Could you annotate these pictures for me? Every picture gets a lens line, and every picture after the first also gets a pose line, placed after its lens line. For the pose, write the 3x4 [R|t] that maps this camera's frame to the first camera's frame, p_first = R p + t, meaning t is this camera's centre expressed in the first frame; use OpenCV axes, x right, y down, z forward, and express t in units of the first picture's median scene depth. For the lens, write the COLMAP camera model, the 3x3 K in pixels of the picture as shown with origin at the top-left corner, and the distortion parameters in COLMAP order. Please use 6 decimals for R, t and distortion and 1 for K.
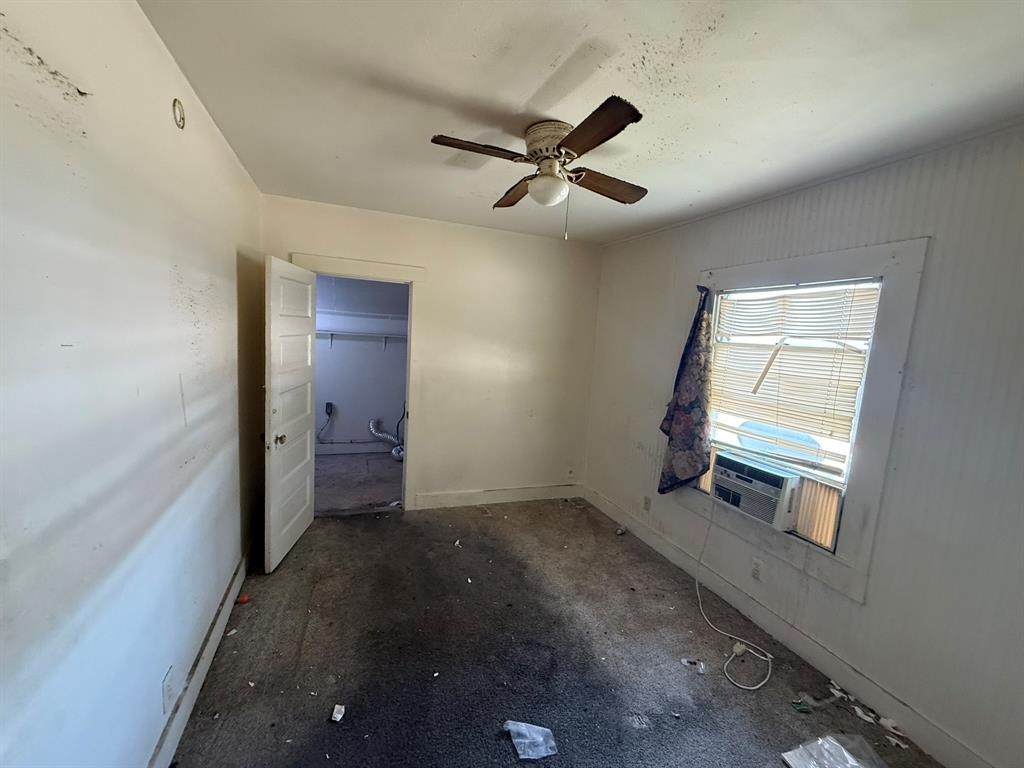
lens RADIAL K [[411.0, 0, 509.4], [0, 411.0, 388.1], [0, 0, 1]] dist [-0.000421, 0.000038]
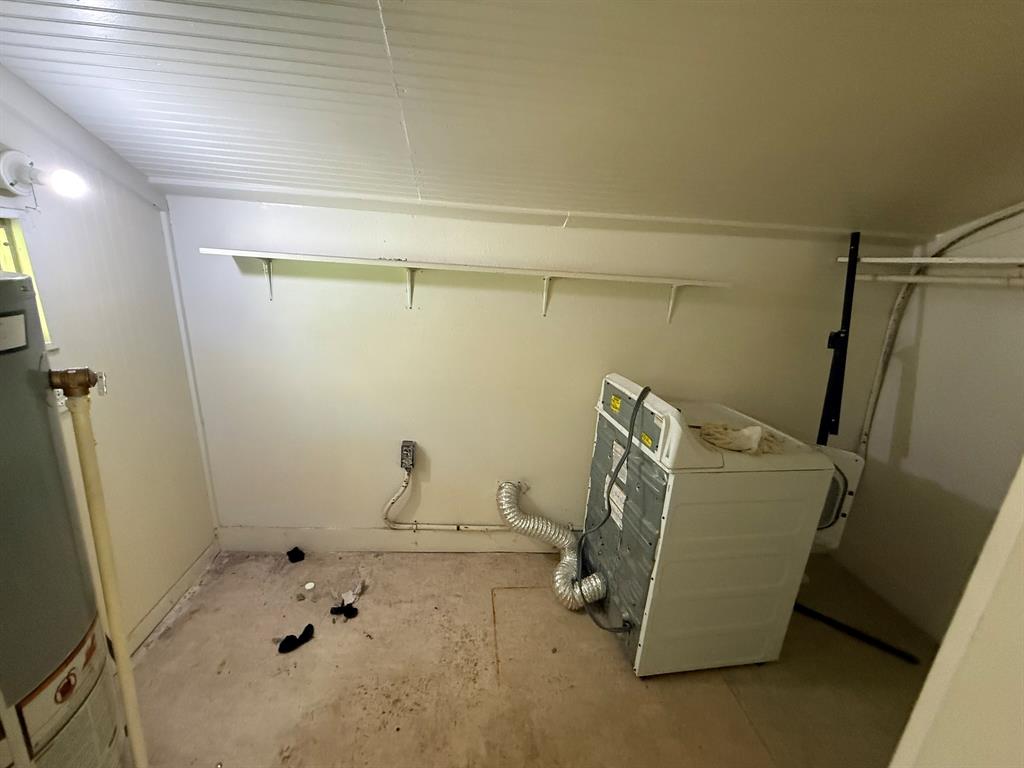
lens RADIAL K [[411.0, 0, 509.1], [0, 411.0, 382.1], [0, 0, 1]] dist [-0.000421, 0.000038]
pose [[0.959905, 0.067271, -0.272133, -0.236012], [-0.037359, 0.992819, 0.113645, -0.073838], [0.277824, -0.098922, 0.955525, 0.643446]]
